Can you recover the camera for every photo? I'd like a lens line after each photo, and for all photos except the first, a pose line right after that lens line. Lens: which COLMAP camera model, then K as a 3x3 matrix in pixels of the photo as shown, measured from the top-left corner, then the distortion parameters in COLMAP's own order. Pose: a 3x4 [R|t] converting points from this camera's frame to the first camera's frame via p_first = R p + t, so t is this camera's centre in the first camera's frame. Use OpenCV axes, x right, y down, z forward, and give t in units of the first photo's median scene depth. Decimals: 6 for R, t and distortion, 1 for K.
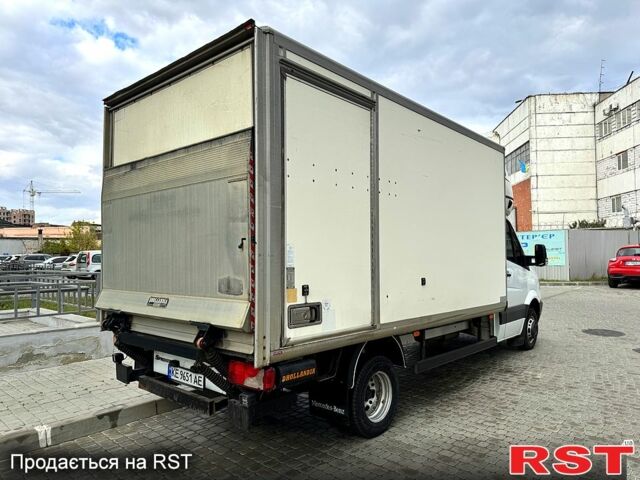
lens RADIAL K [[458.0, 0, 321.8], [0, 458.0, 239.2], [0, 0, 1]] dist [0.020125, -0.032944]
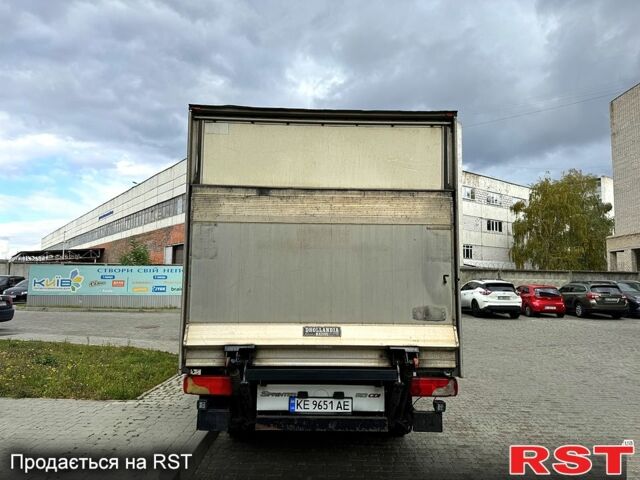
lens RADIAL K [[458.0, 0, 329.4], [0, 458.0, 236.3], [0, 0, 1]] dist [0.020125, -0.032944]
pose [[0.728137, 0.090769, 0.679395, -0.989020], [-0.041376, 0.995206, -0.088617, 0.013236], [-0.684182, 0.036415, 0.728402, 0.220781]]
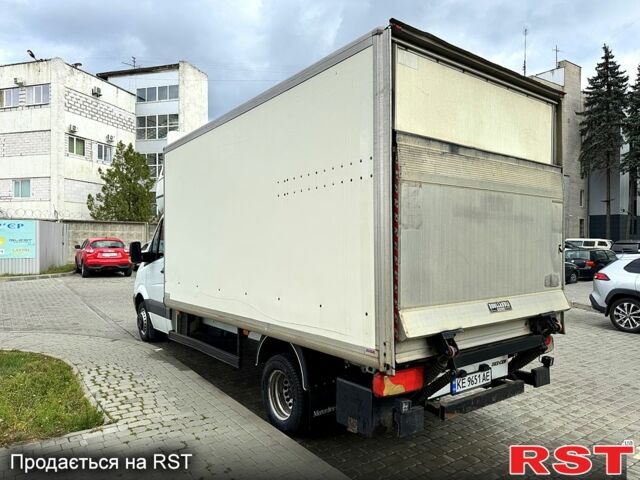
lens RADIAL K [[464.7, 0, 323.4], [0, 464.7, 241.1], [0, 0, 1]] dist [-0.000377, 0.008740]
pose [[0.192277, 0.010512, 0.981284, -1.307630], [-0.039042, 0.999233, -0.003055, 0.014670], [-0.980564, -0.037724, 0.192540, 1.104961]]
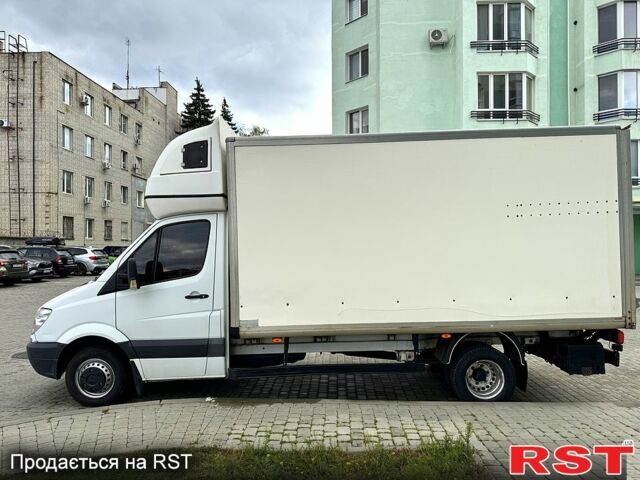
lens RADIAL K [[458.0, 0, 324.3], [0, 458.0, 245.5], [0, 0, 1]] dist [0.020125, -0.032944]
pose [[-0.670287, 0.016493, 0.741919, -1.270075], [-0.008721, 0.999509, -0.030098, 0.016983], [-0.742051, -0.026645, -0.669814, 1.253432]]
